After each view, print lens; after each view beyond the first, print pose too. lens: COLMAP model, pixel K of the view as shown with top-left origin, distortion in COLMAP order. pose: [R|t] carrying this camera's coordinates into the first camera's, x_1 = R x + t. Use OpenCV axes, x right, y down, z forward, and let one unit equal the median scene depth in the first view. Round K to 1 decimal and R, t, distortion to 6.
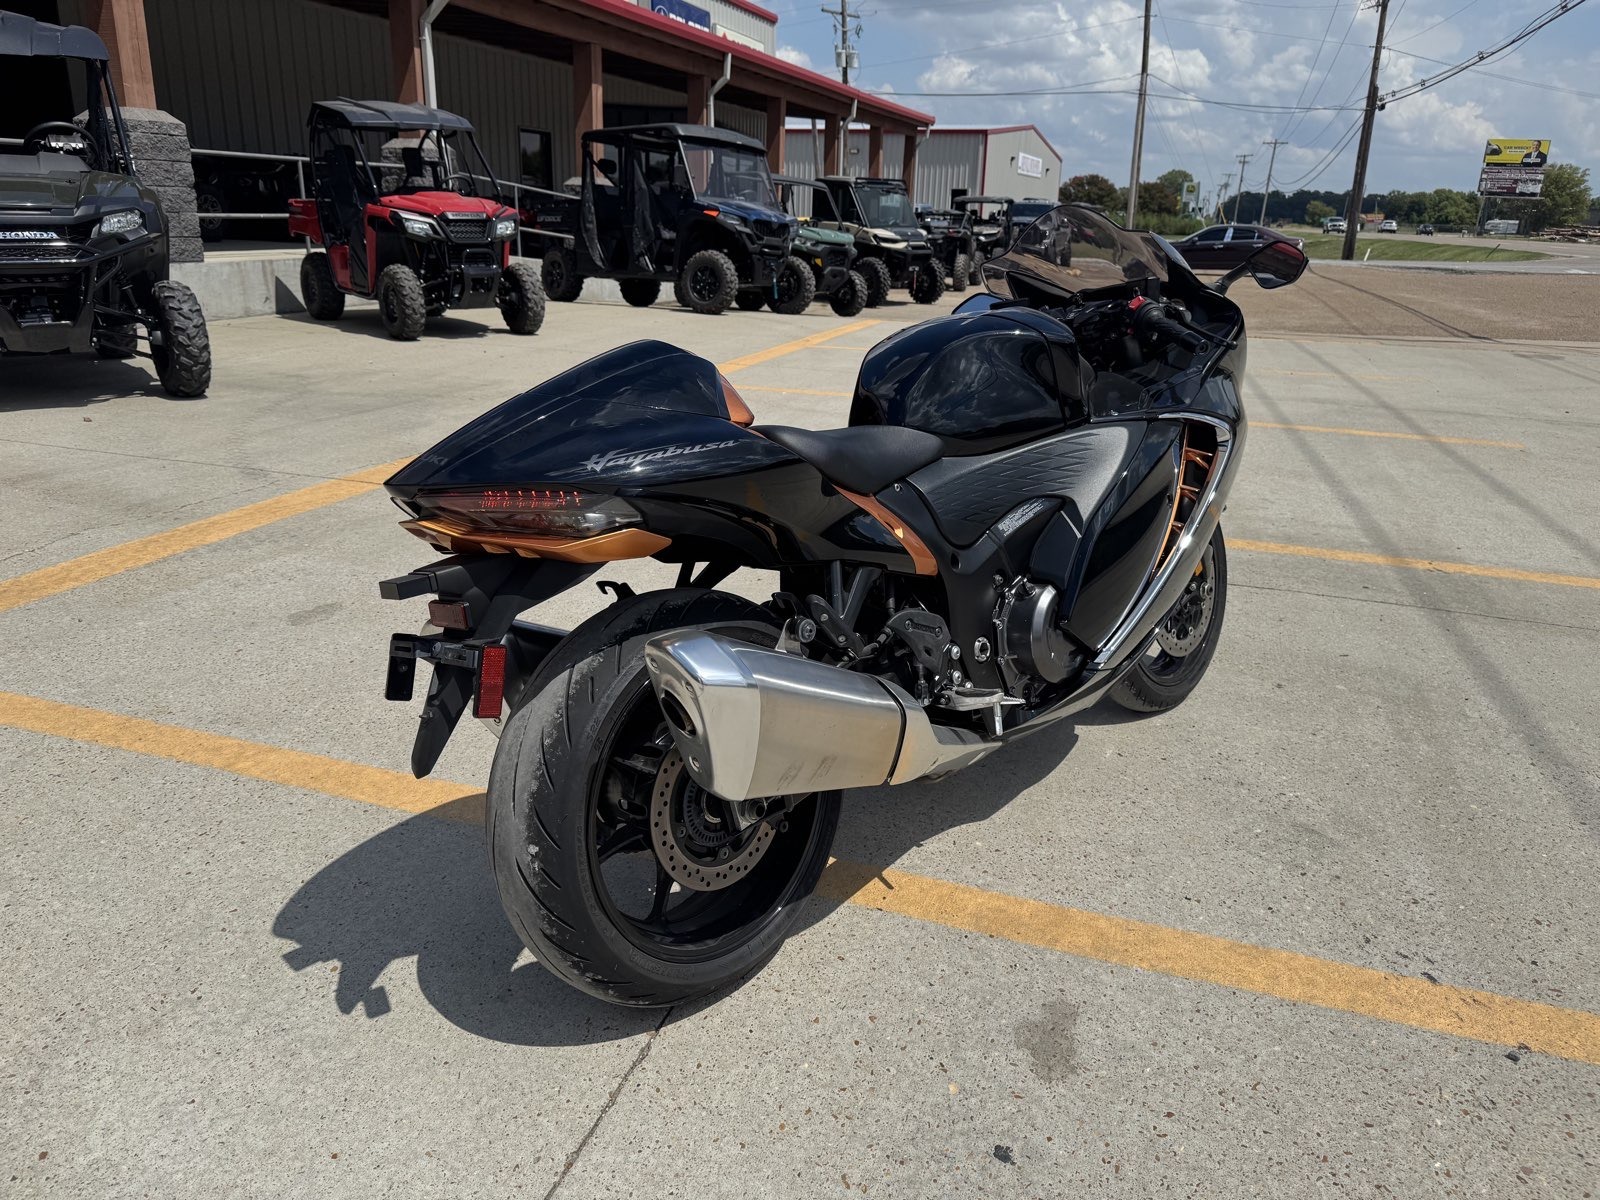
lens RADIAL K [[1164.4, 0, 800.0], [0, 1164.4, 600.0], [0, 0, 1]] dist [0.005280, -0.008936]
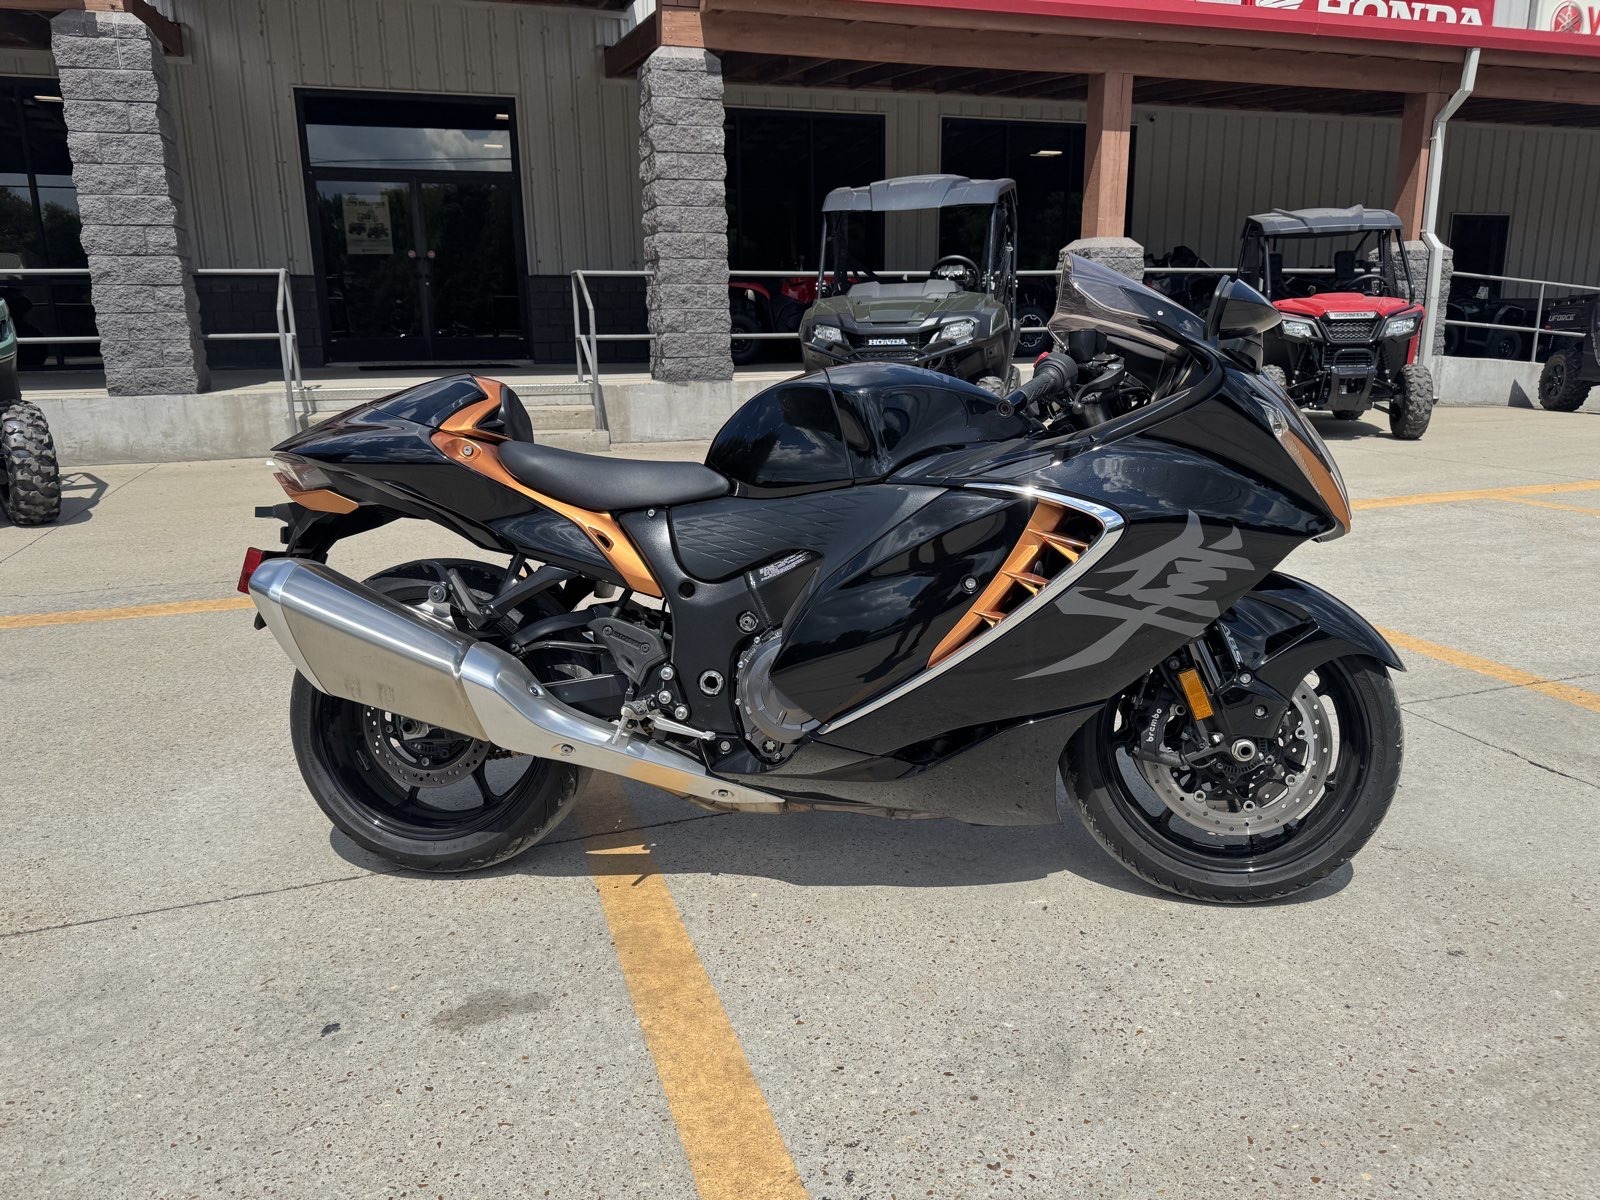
lens RADIAL K [[1164.4, 0, 800.0], [0, 1164.4, 600.0], [0, 0, 1]] dist [0.005280, -0.008936]
pose [[0.578248, 0.151506, -0.801670, 0.258302], [-0.226994, 0.973685, 0.020283, -0.017703], [0.783647, 0.170245, 0.597422, 0.110684]]
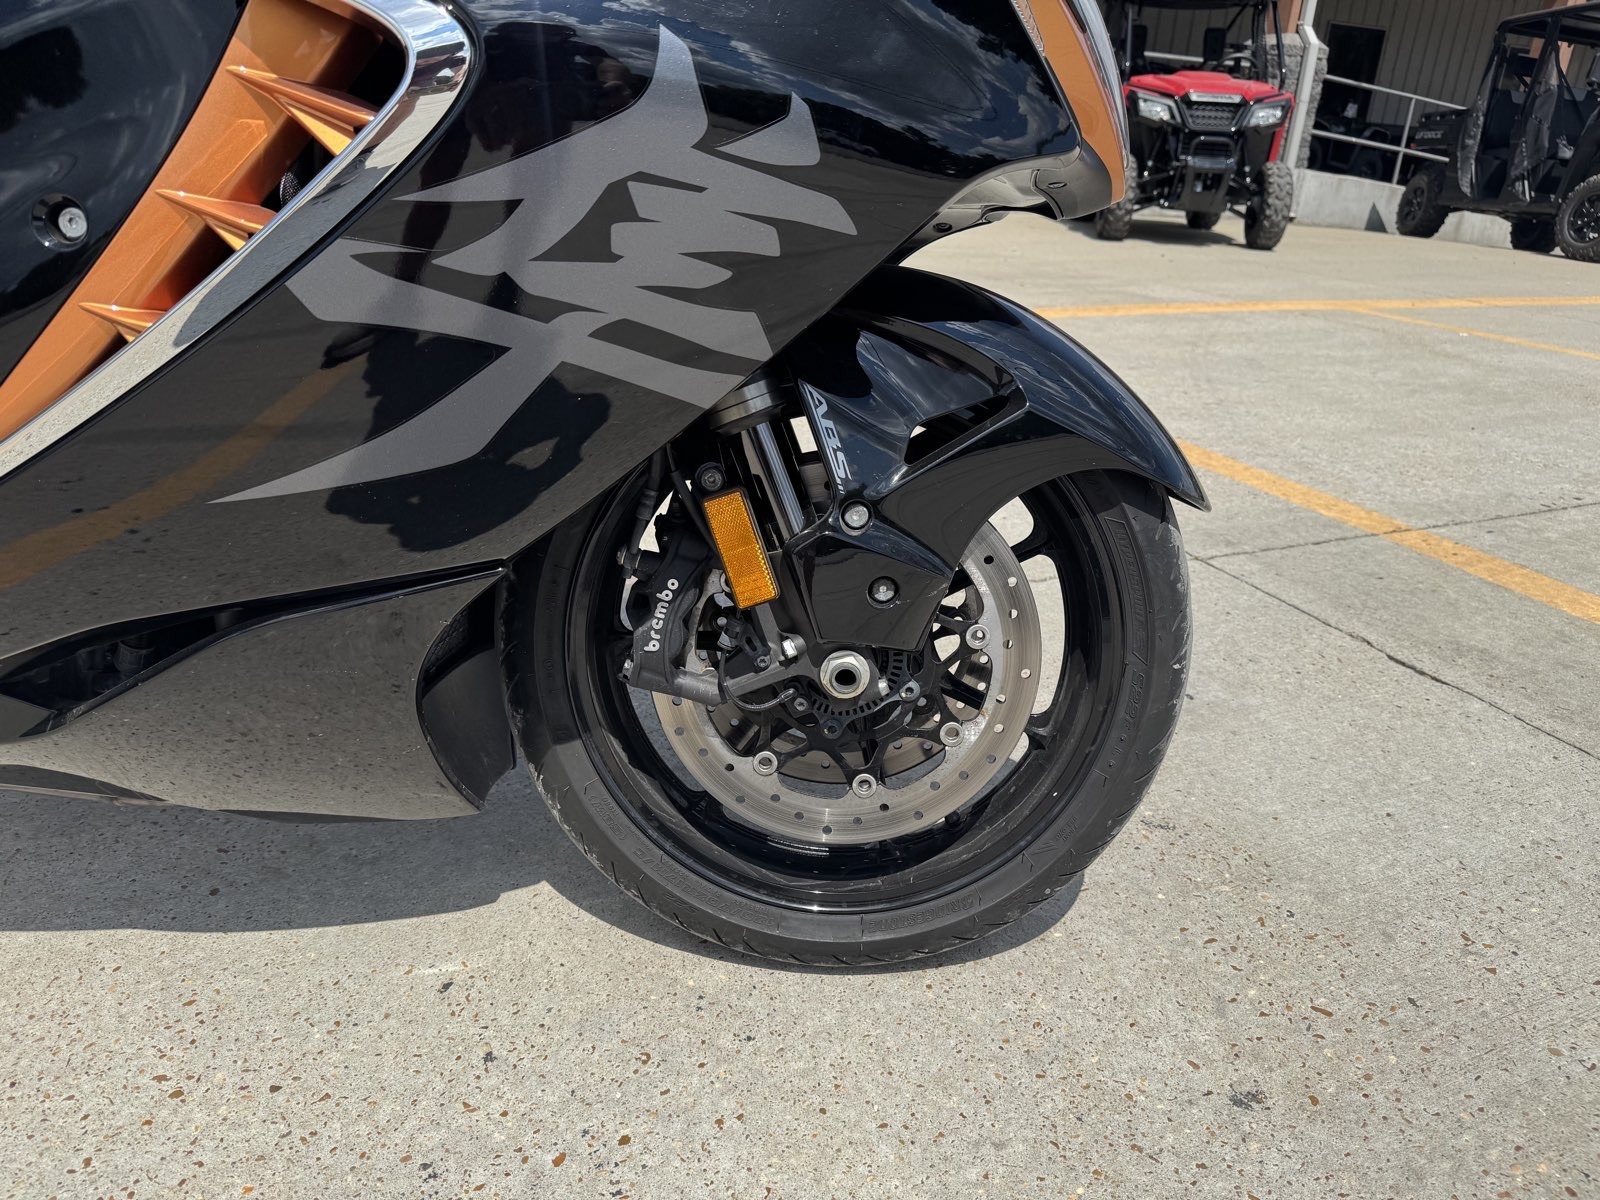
lens RADIAL K [[1106.3, 0, 835.9], [0, 1106.3, 600.5], [0, 0, 1]] dist [0.027443, -0.045275]
pose [[0.670286, 0.290585, -0.682845, 0.182185], [-0.269206, 0.952681, 0.141159, -0.024950], [0.691553, 0.089209, 0.716796, 0.274468]]
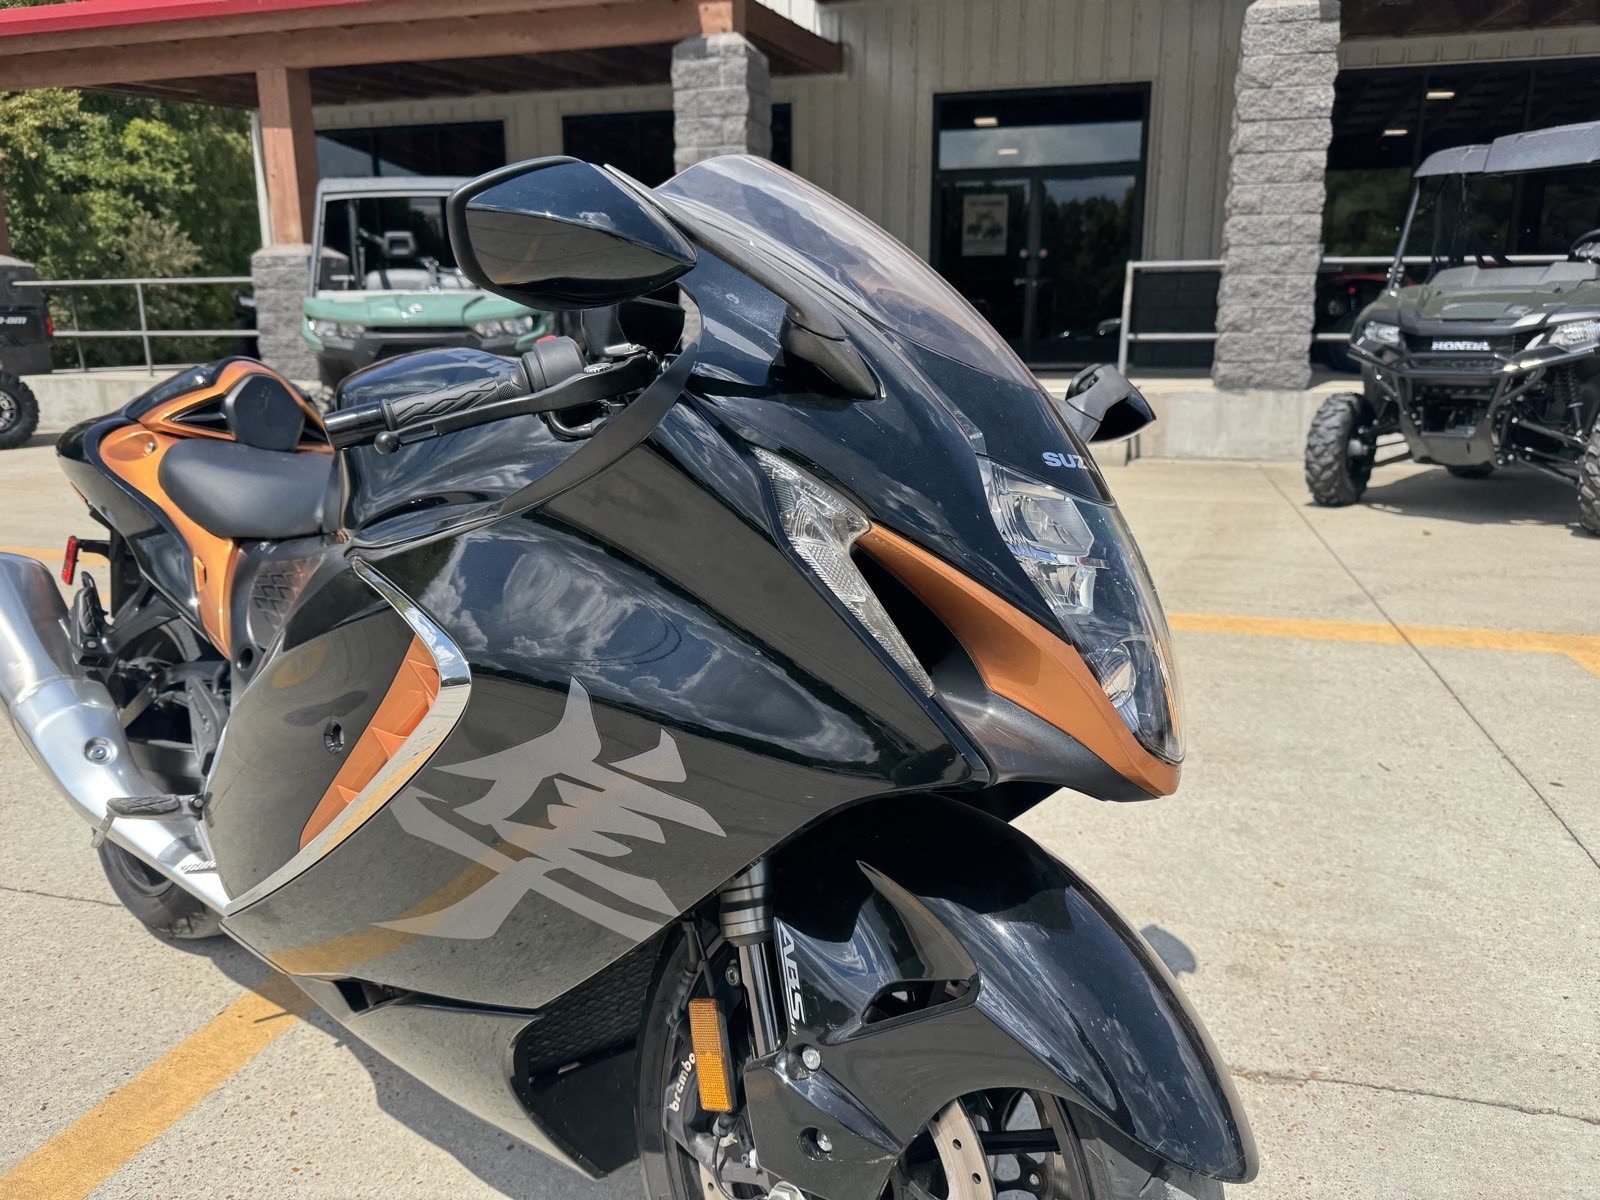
lens RADIAL K [[1148.8, 0, 800.0], [0, 1148.8, 600.0], [0, 0, 1]] dist [0.070708, -0.125558]
pose [[0.022341, 0.195935, -0.980362, 0.214429], [-0.310770, 0.933389, 0.179465, -0.084719], [0.950223, 0.300658, 0.081743, 0.330724]]
